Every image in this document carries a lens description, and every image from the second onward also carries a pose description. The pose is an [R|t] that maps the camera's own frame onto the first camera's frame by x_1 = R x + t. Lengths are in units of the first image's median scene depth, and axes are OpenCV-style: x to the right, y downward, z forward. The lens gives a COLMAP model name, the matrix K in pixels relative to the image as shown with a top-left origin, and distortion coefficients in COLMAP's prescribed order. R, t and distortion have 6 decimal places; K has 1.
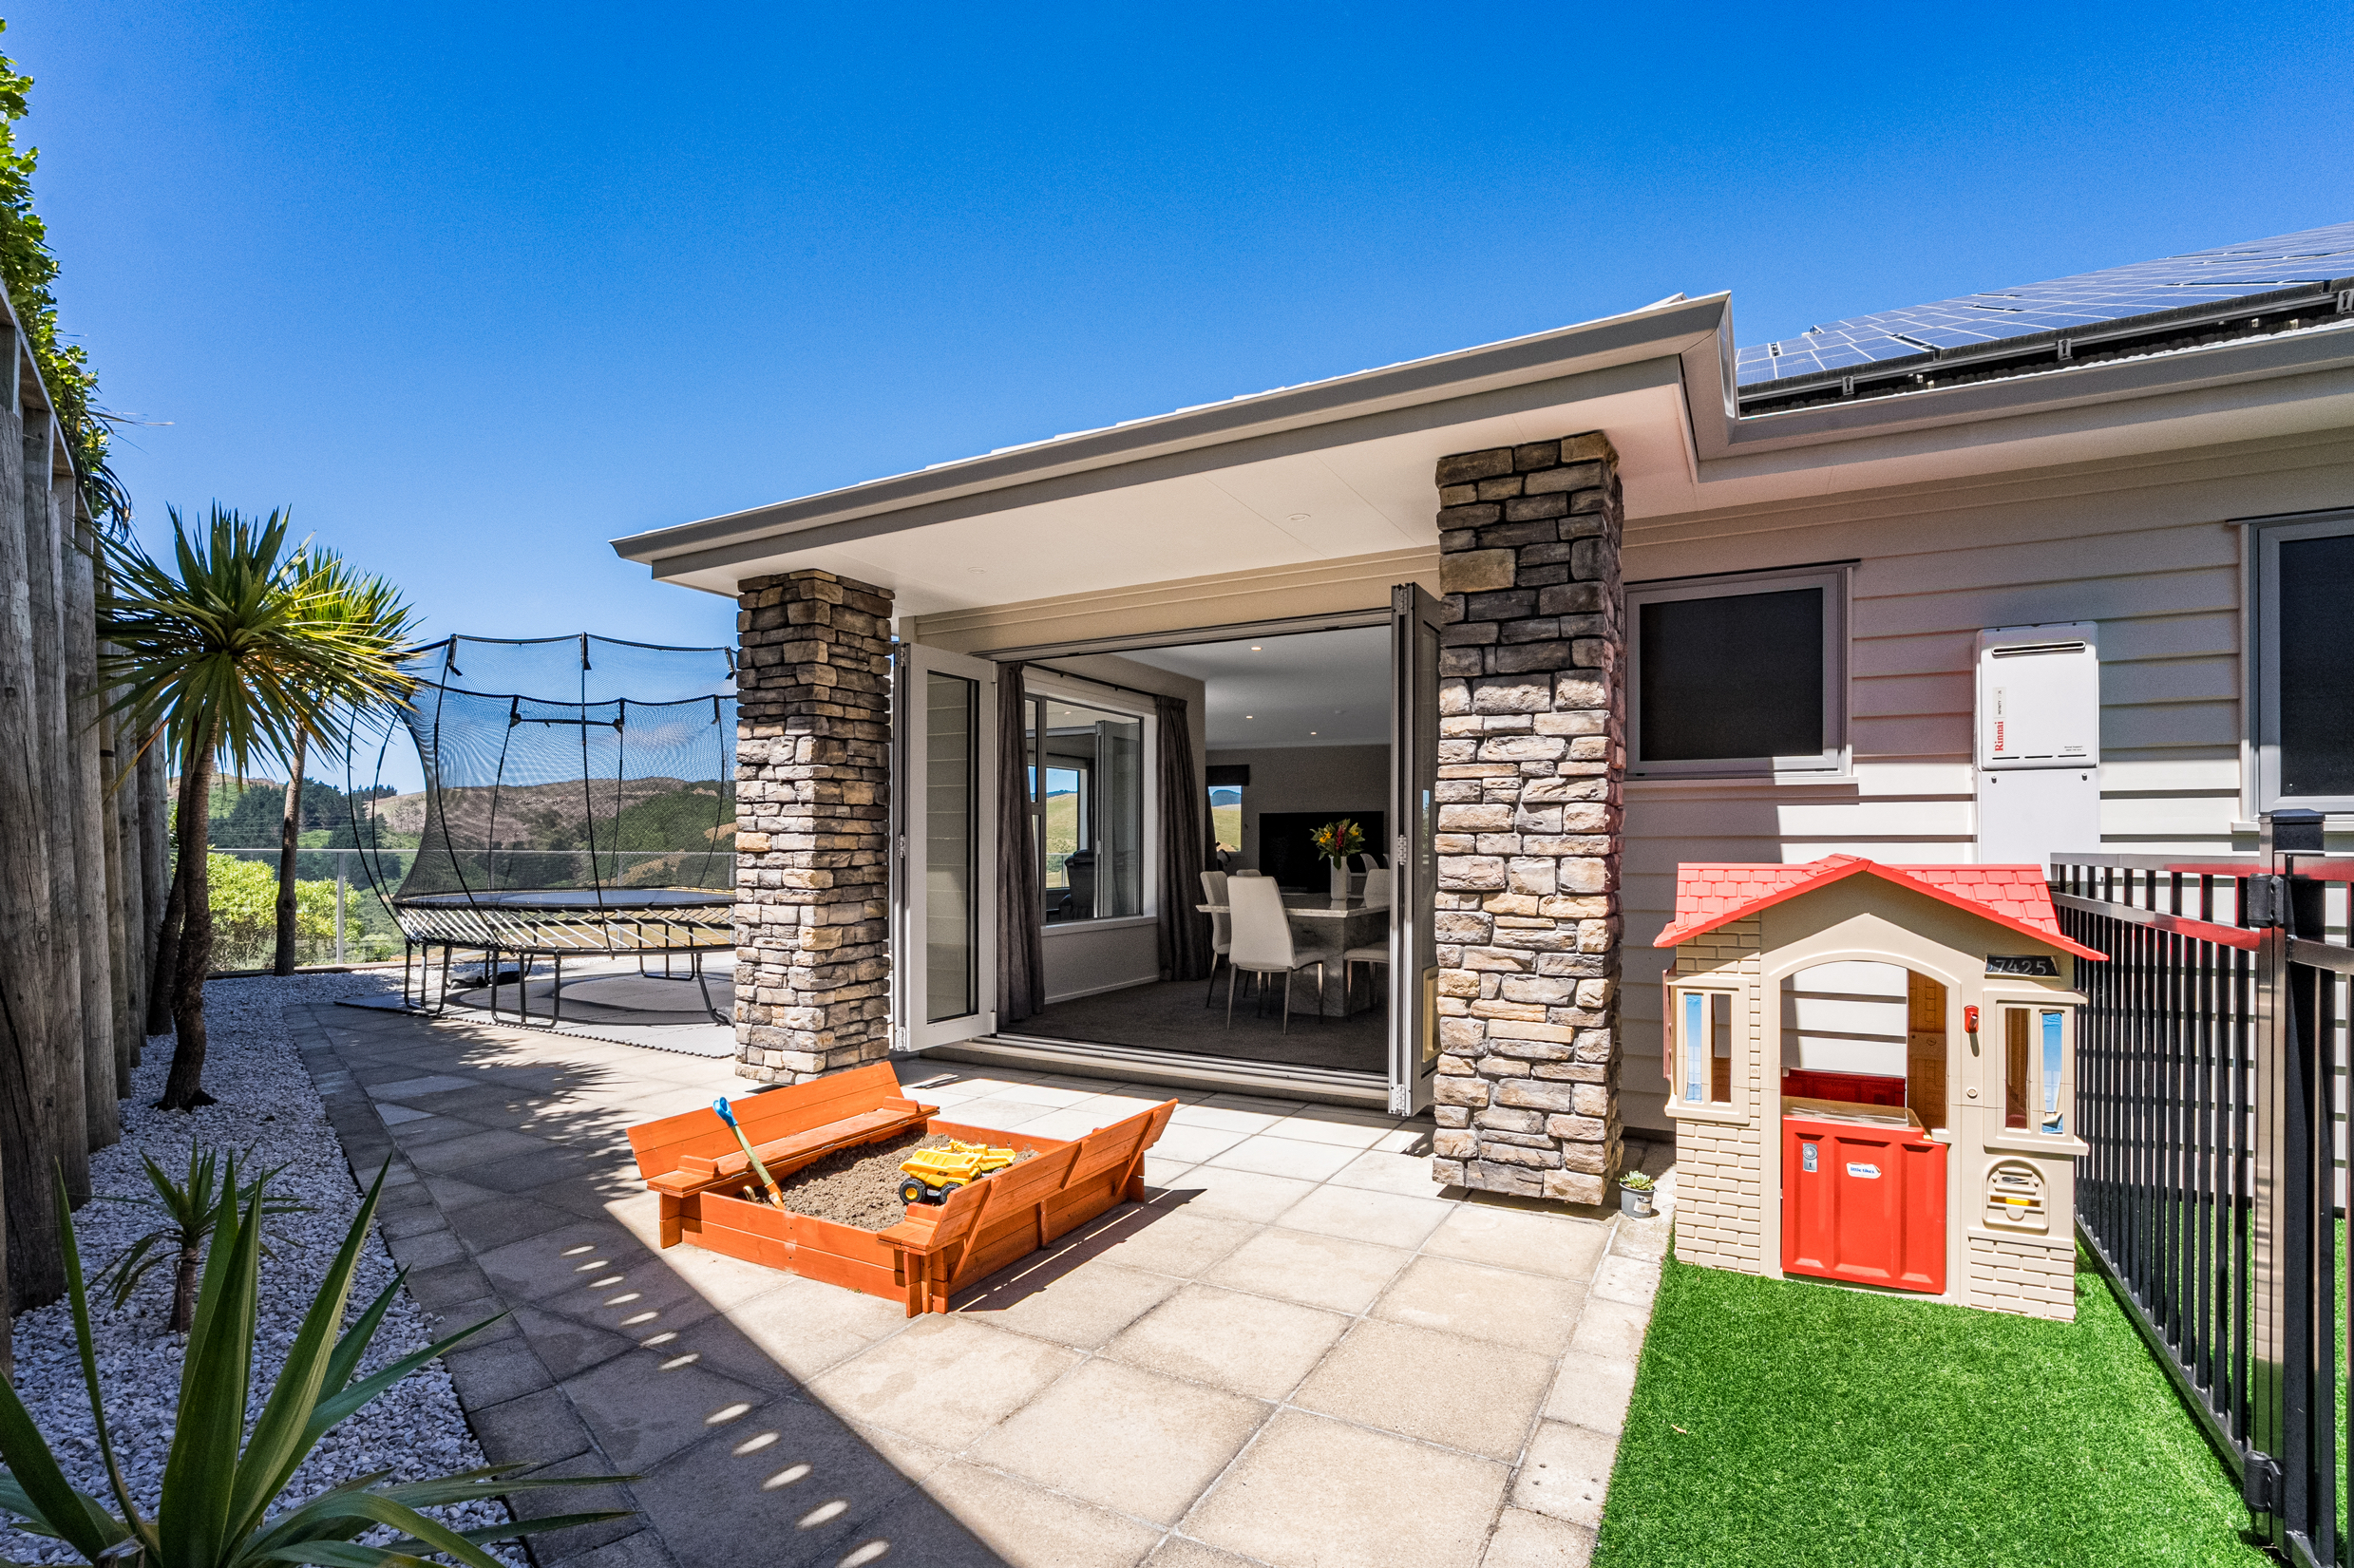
lens RADIAL K [[1037.3, 0, 1186.7], [0, 1037.3, 831.5], [0, 0, 1]] dist [-0.021676, 0.000094]
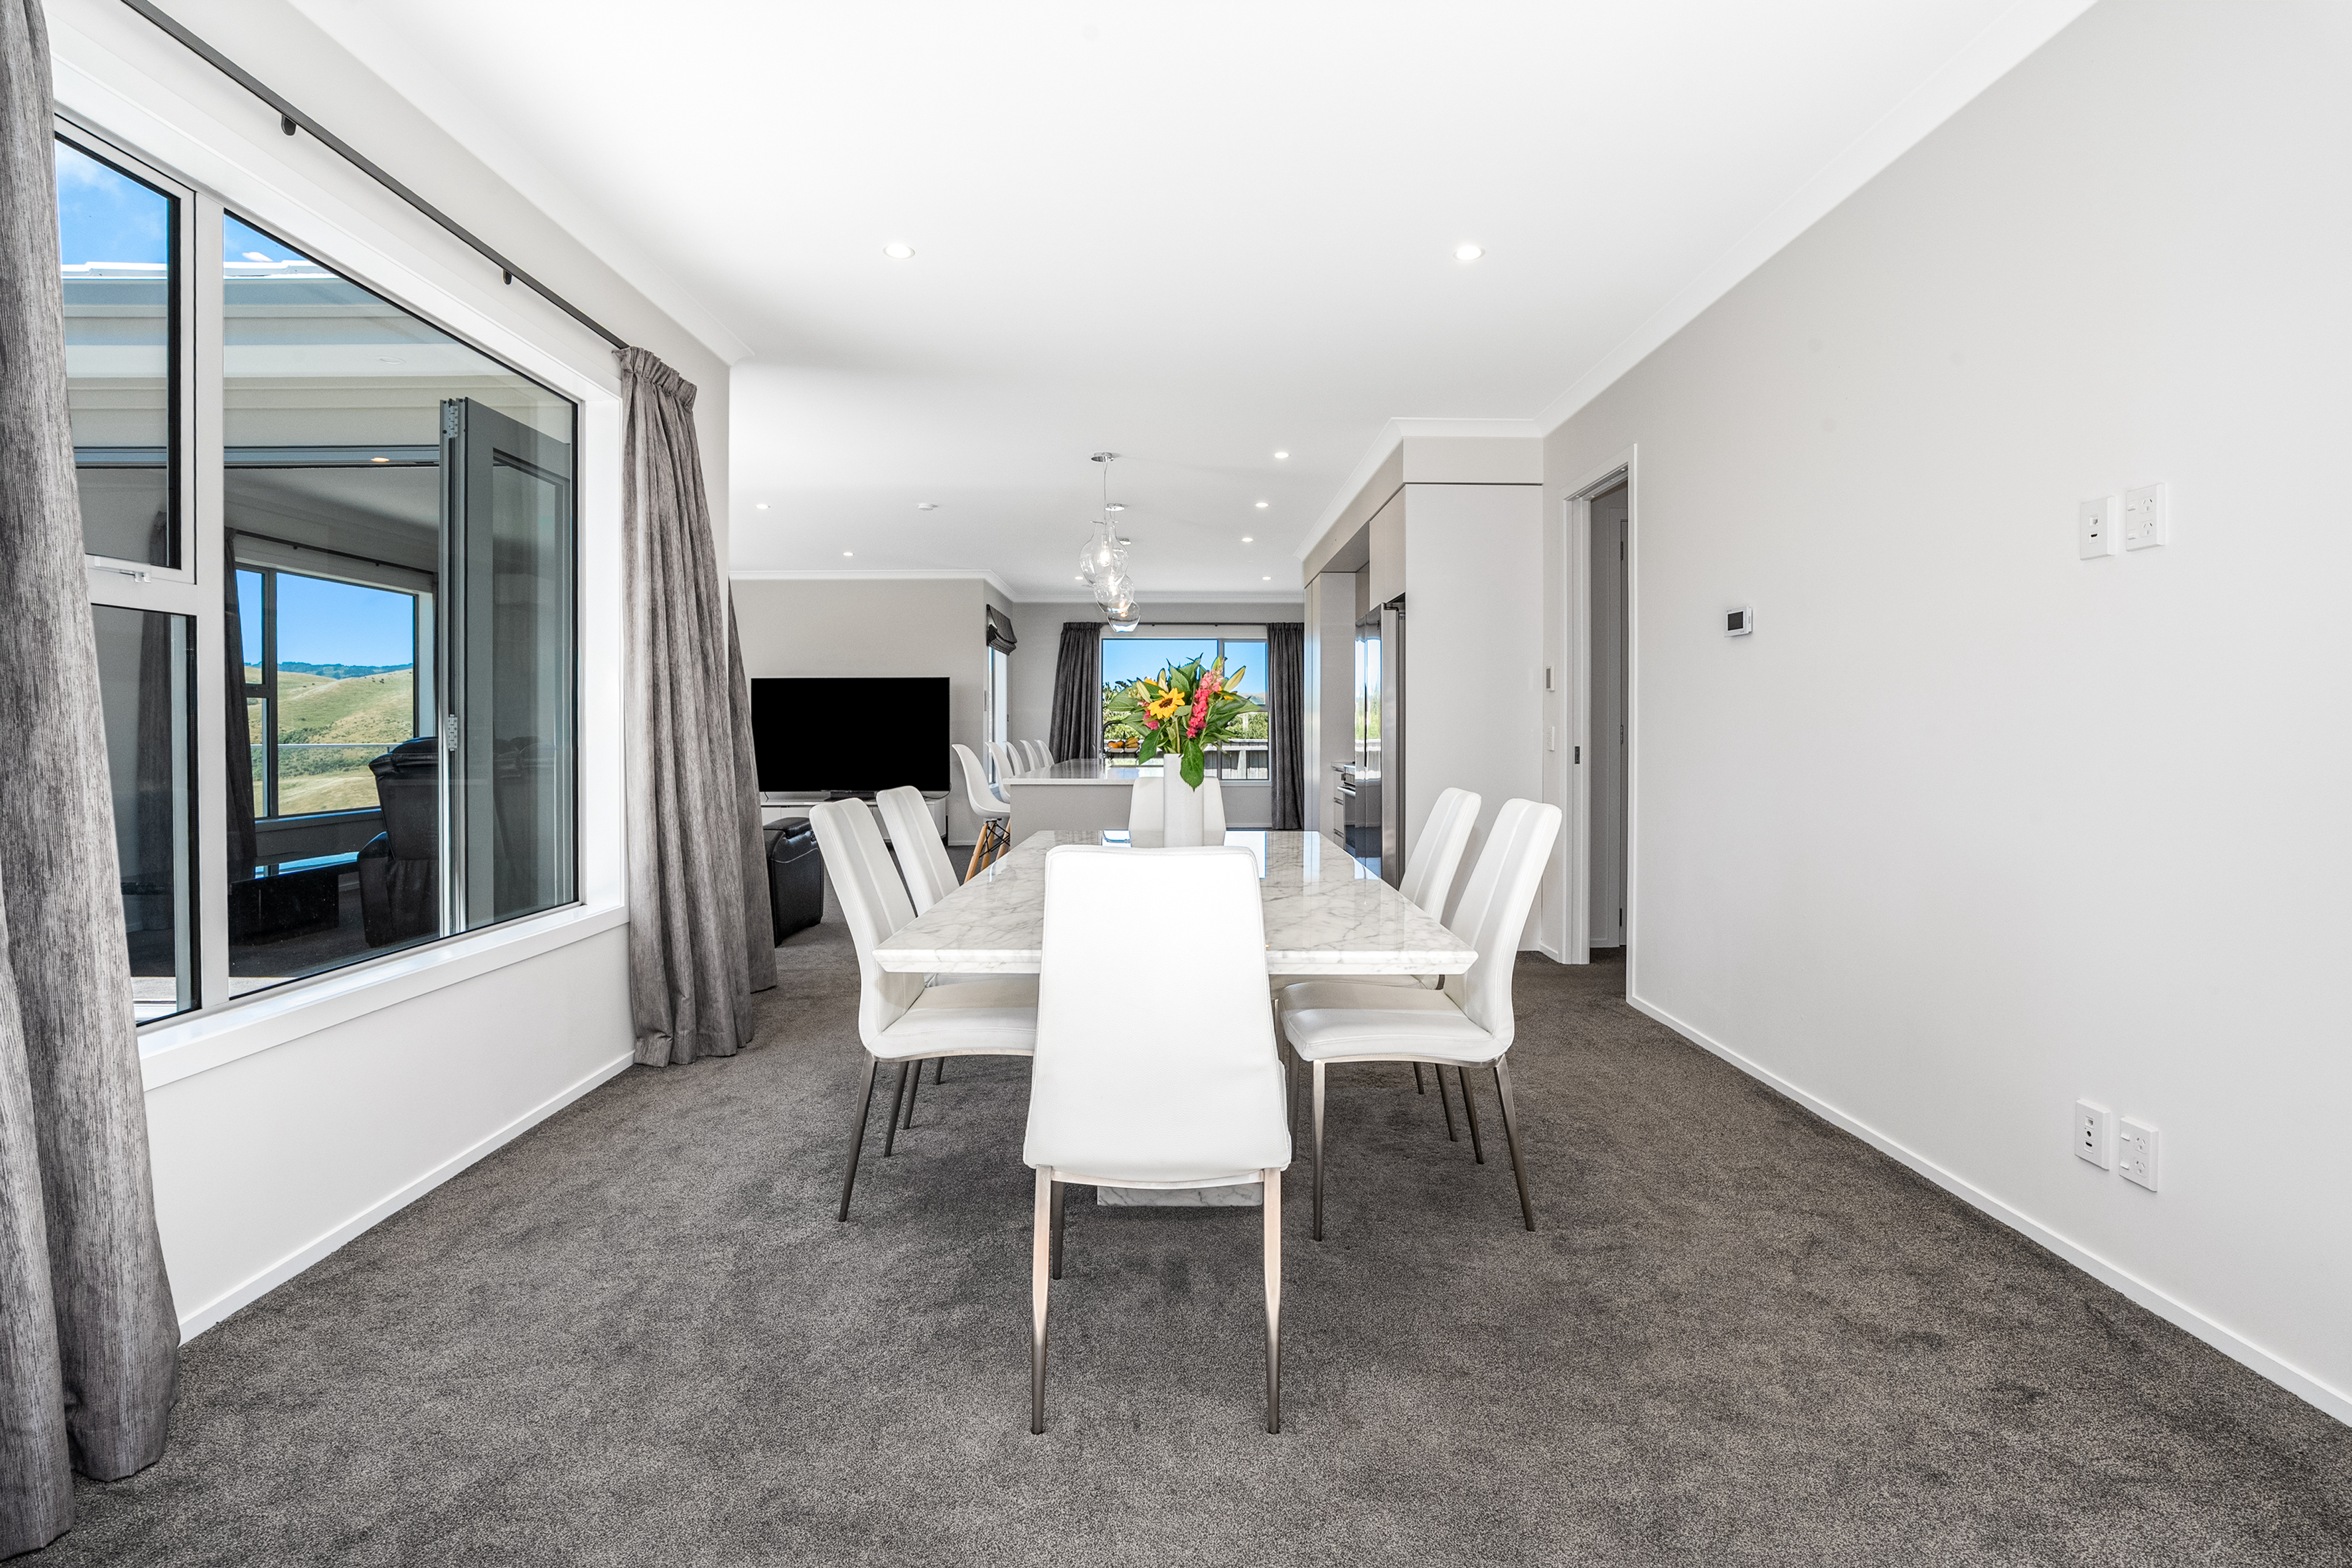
lens RADIAL K [[1082.8, 0, 1175.6], [0, 1082.8, 736.6], [0, 0, 1]] dist [-0.001827, -0.000147]
pose [[0.878063, -0.002684, 0.478538, -0.041702], [-0.007396, 0.999789, 0.019179, 0.007833], [-0.478488, -0.020379, 0.877858, 0.535810]]
